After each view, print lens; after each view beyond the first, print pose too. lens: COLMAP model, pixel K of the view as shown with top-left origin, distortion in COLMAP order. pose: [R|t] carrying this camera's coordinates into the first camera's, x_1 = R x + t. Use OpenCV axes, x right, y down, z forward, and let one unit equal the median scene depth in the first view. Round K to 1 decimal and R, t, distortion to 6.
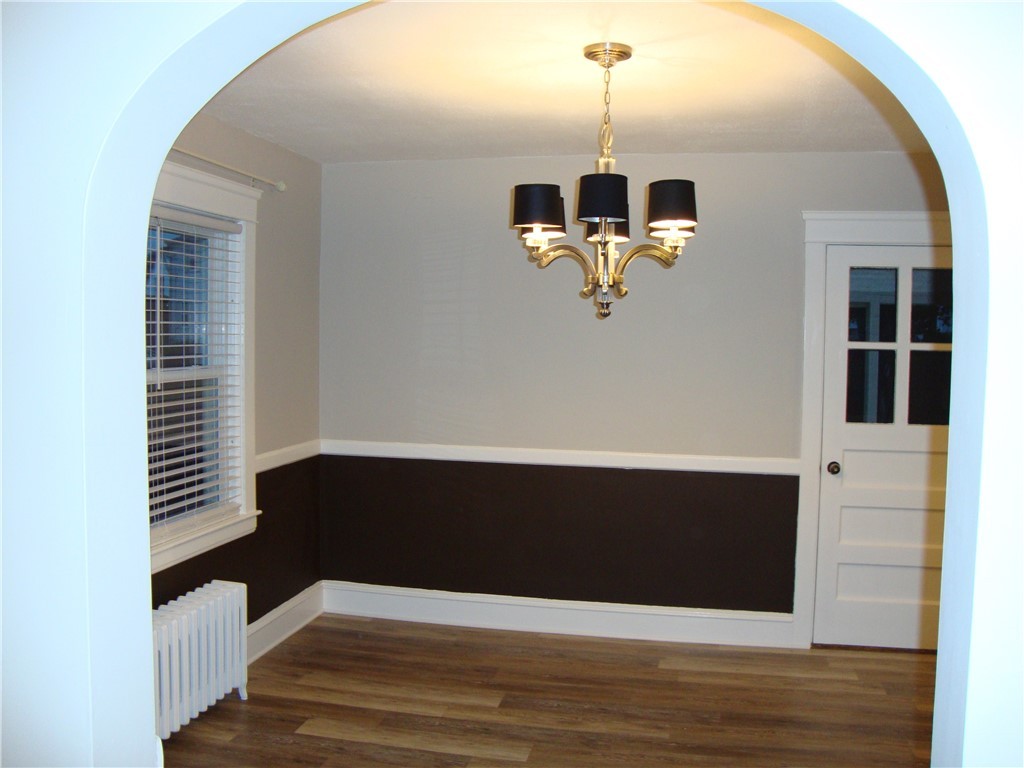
lens RADIAL K [[969.3, 0, 508.5], [0, 969.3, 408.7], [0, 0, 1]] dist [-0.218200, 0.342621]
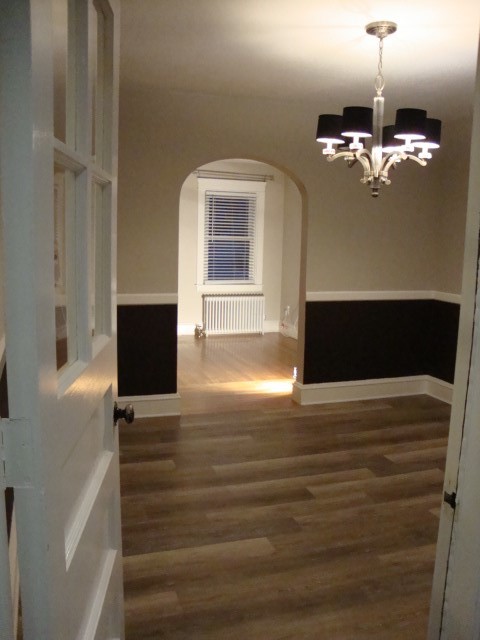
lens RADIAL K [[584.0, 0, 240.0], [0, 584.0, 320.0], [0, 0, 1]] dist [-0.204605, 0.239026]
pose [[-0.862136, 0.036982, -0.505325, 0.629392], [-0.080362, 0.974728, 0.208442, -0.060104], [0.500263, 0.220314, -0.837376, 1.382368]]
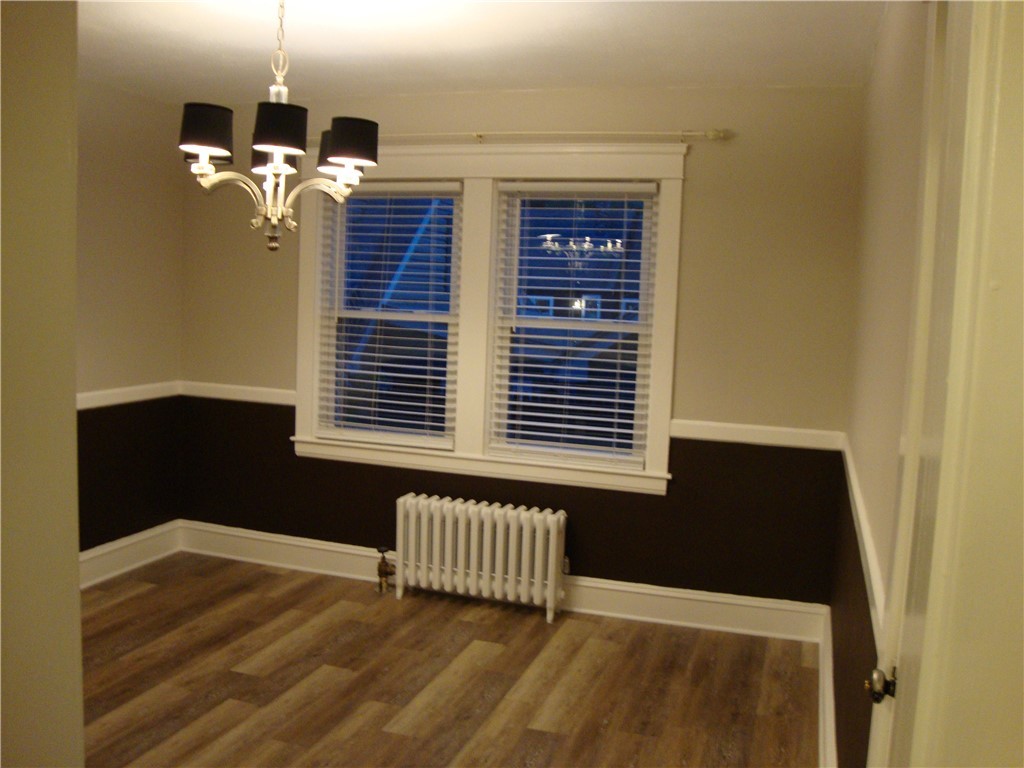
lens RADIAL K [[934.5, 0, 512.4], [0, 934.5, 375.8], [0, 0, 1]] dist [-0.204605, 0.239026]
pose [[-0.112765, 0.071729, -0.991029, 0.797620], [-0.126296, 0.988266, 0.085900, -0.063521], [0.985563, 0.134849, -0.102382, 1.072655]]
